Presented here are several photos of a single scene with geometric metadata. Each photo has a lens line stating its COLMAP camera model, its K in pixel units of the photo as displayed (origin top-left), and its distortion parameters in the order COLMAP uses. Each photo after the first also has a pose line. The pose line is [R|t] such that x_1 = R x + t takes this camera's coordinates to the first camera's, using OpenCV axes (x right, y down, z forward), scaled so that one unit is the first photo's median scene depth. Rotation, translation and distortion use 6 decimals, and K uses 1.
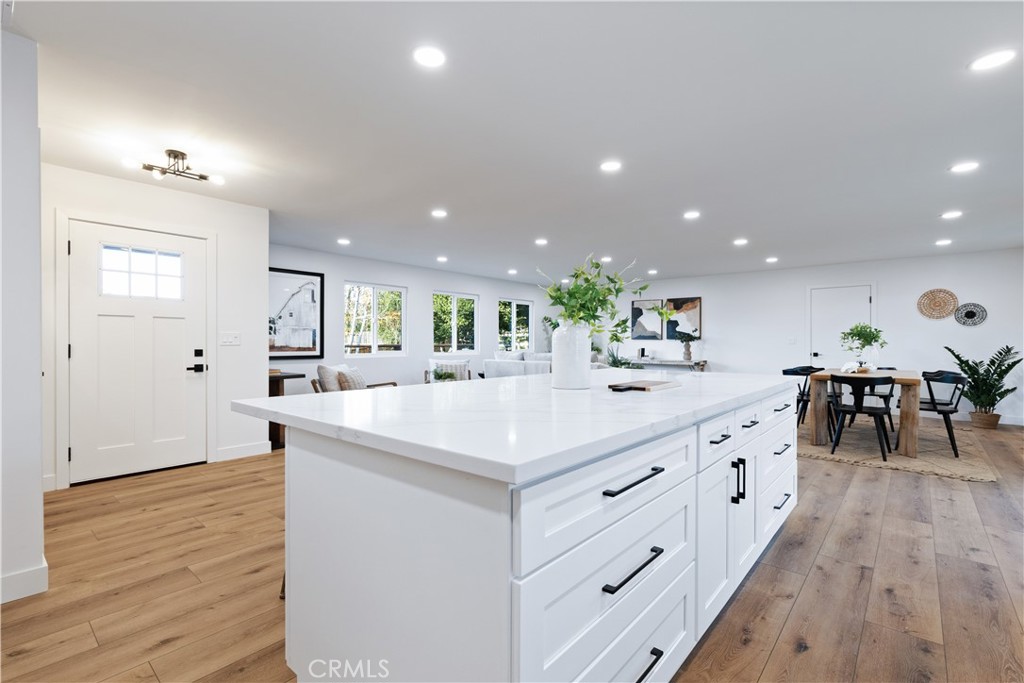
lens RADIAL K [[464.1, 0, 513.3], [0, 464.1, 343.7], [0, 0, 1]] dist [0.005501, 0.000003]
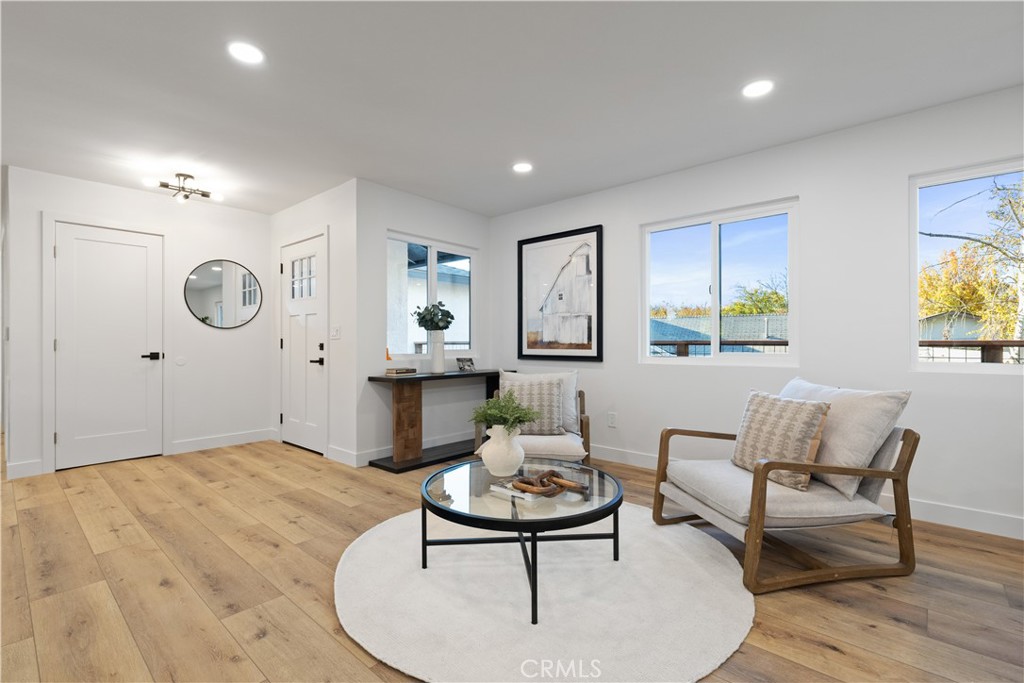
lens RADIAL K [[462.3, 0, 507.8], [0, 462.3, 341.3], [0, 0, 1]] dist [0.006872, -0.000229]
pose [[-0.022503, -0.004365, -0.999737, 0.213532], [-0.001007, 0.999990, -0.004344, 0.007490], [0.999746, 0.000909, -0.022507, 0.906101]]
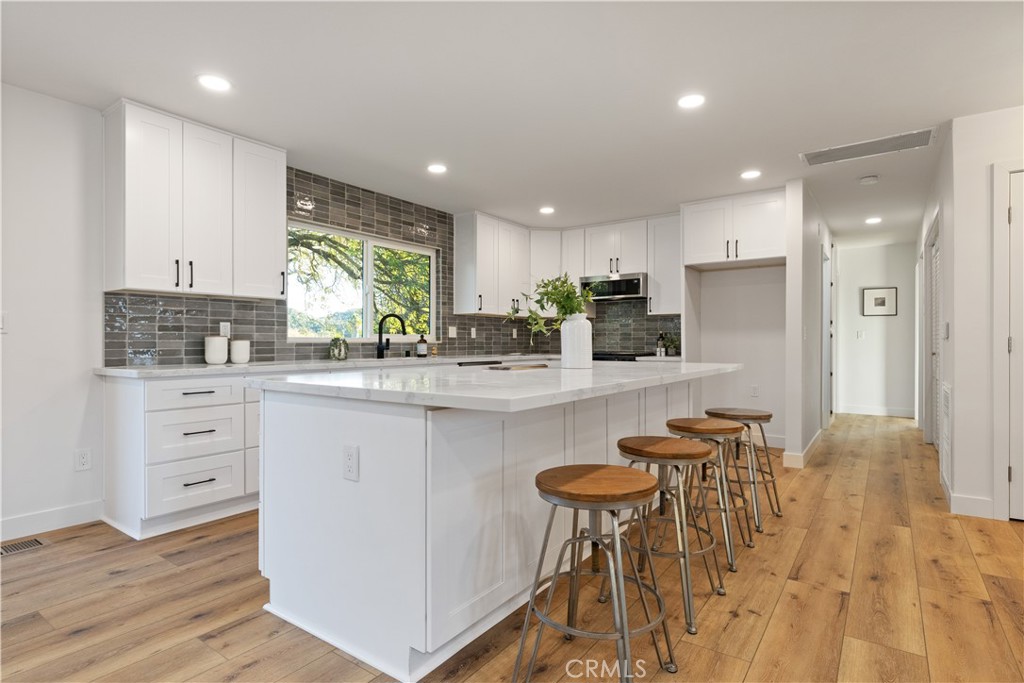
lens RADIAL K [[528.8, 0, 507.2], [0, 528.8, 343.4], [0, 0, 1]] dist [0.000049, -0.000692]
pose [[-0.996131, -0.001230, -0.087871, 0.138792], [-0.001721, 0.999983, 0.005515, 0.006924], [0.087863, 0.005645, -0.996117, 0.764537]]
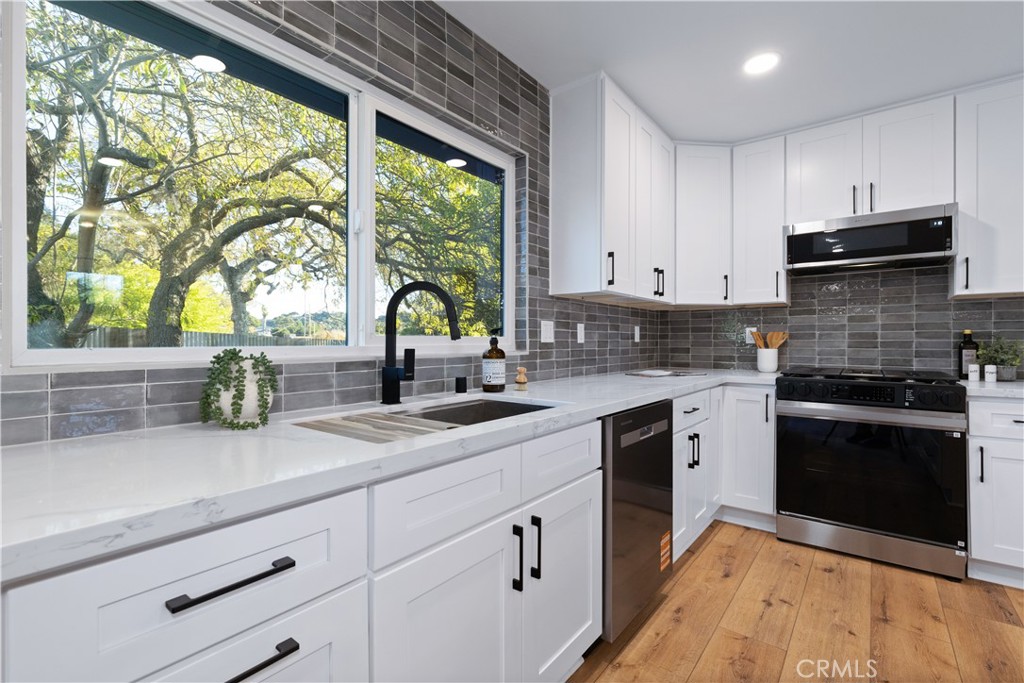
lens RADIAL K [[462.3, 0, 507.8], [0, 462.3, 341.3], [0, 0, 1]] dist [0.006872, -0.000229]
pose [[-0.999056, -0.001596, -0.043404, 0.198402], [-0.001755, 0.999992, 0.003627, -0.000043], [0.043398, 0.003700, -0.999051, 0.269202]]
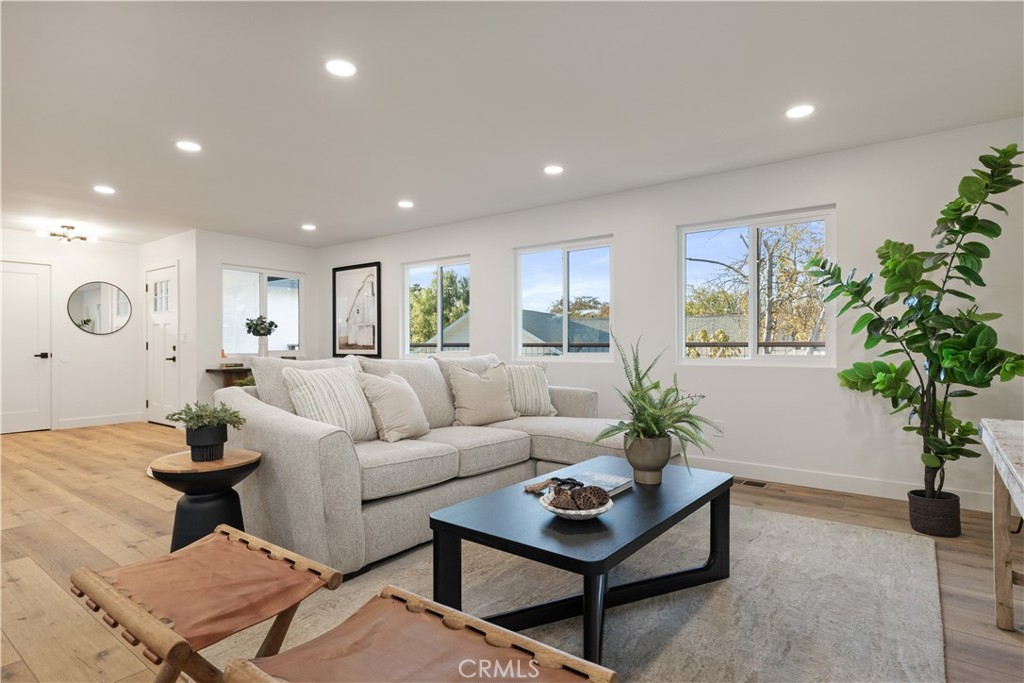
lens RADIAL K [[537.8, 0, 510.3], [0, 537.8, 345.0], [0, 0, 1]] dist [-0.003899, 0.000409]
pose [[0.062861, 0.000911, -0.998022, 0.631800], [0.000557, 0.999999, 0.000947, 0.005966], [0.998022, -0.000615, 0.062860, 1.204674]]
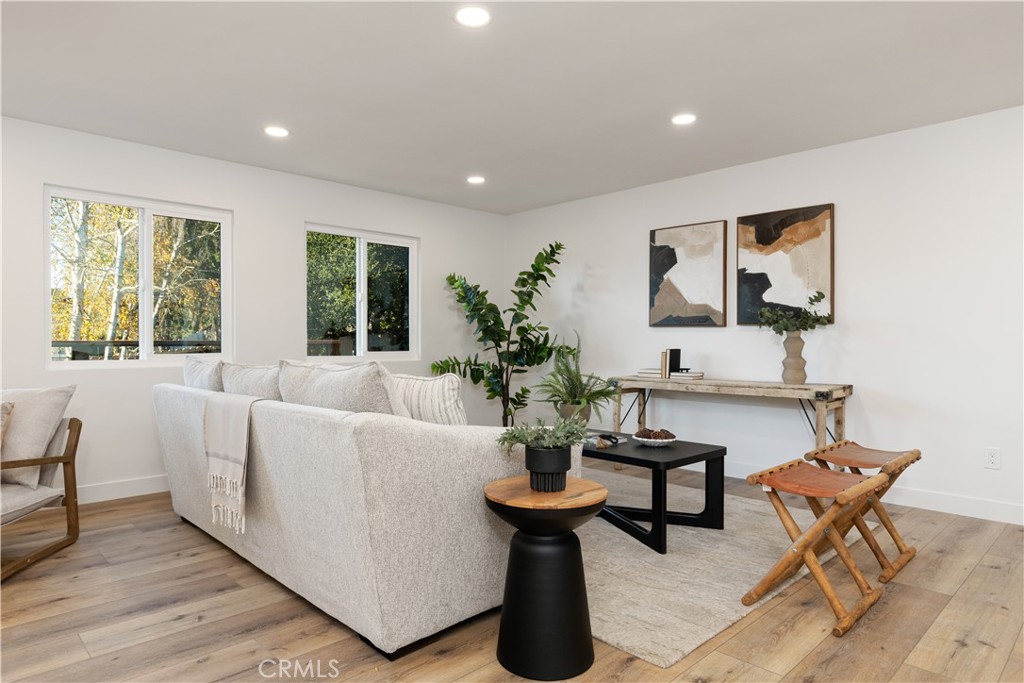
lens RADIAL K [[605.7, 0, 512.0], [0, 605.7, 341.5], [0, 0, 1]] dist [0.002144, 0.000260]
pose [[0.996145, -0.000722, -0.087723, 0.278290], [0.000418, 0.999994, -0.003479, 0.007337], [0.087725, 0.003429, 0.996139, 0.721918]]
